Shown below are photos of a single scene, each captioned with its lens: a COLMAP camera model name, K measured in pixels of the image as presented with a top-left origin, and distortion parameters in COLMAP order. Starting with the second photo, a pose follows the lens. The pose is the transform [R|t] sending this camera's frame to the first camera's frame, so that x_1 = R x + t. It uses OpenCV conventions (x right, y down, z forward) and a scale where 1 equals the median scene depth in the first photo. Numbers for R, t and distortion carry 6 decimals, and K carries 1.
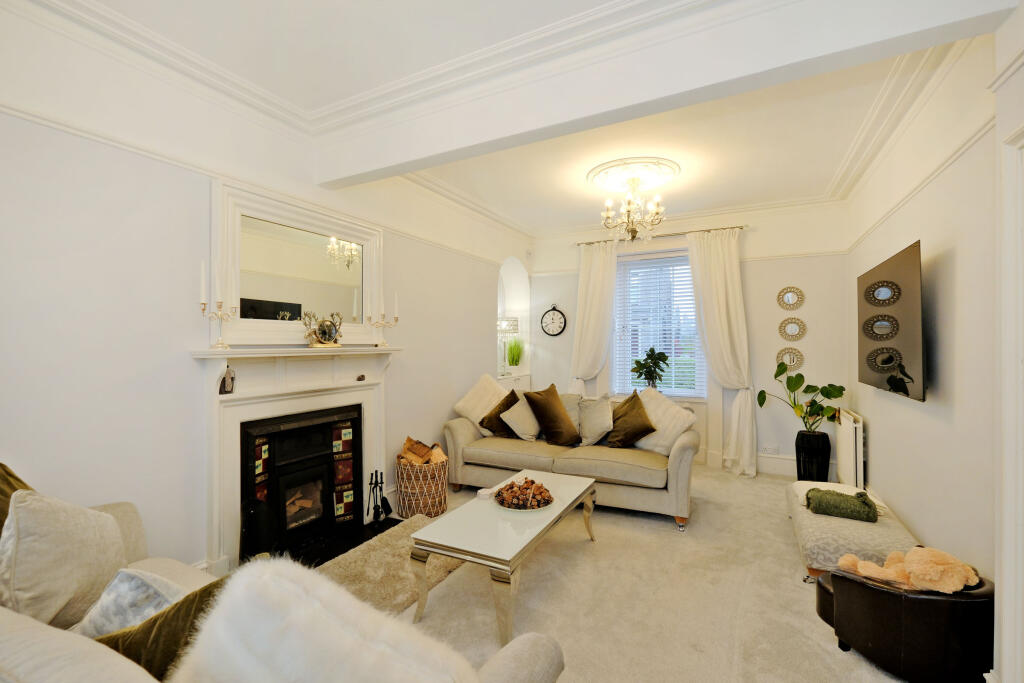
lens RADIAL K [[446.6, 0, 509.1], [0, 446.6, 338.0], [0, 0, 1]] dist [-0.003286, 0.000219]
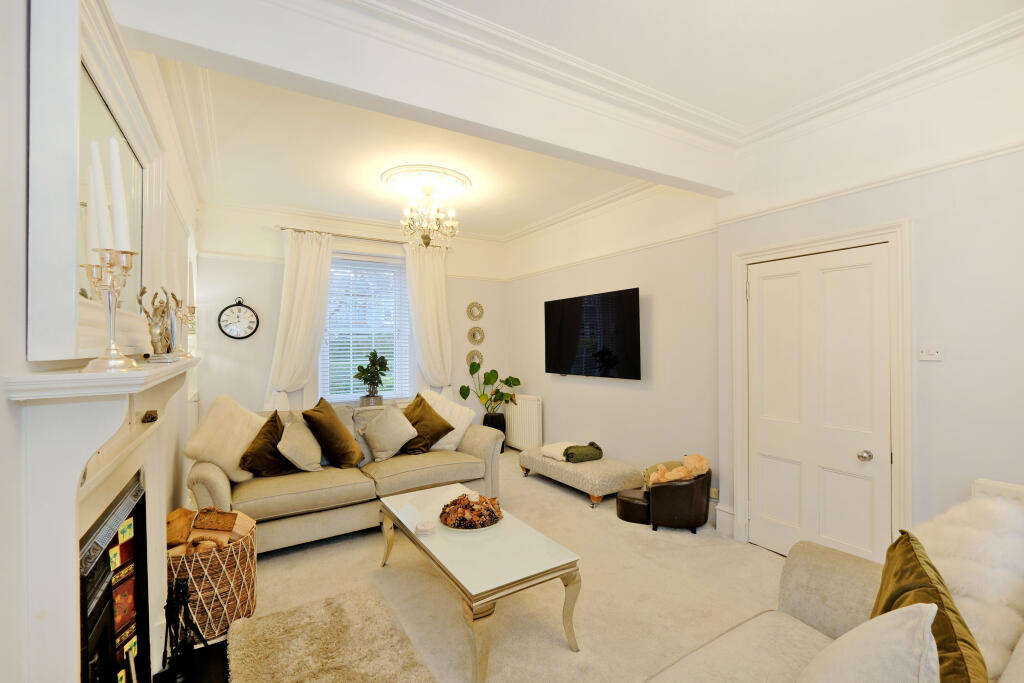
lens RADIAL K [[446.6, 0, 511.1], [0, 446.6, 345.9], [0, 0, 1]] dist [-0.003286, 0.000219]
pose [[0.509004, -0.002004, 0.860762, -0.448148], [-0.006294, 0.999962, 0.006050, -0.000448], [-0.860741, -0.008497, 0.508972, 0.284865]]
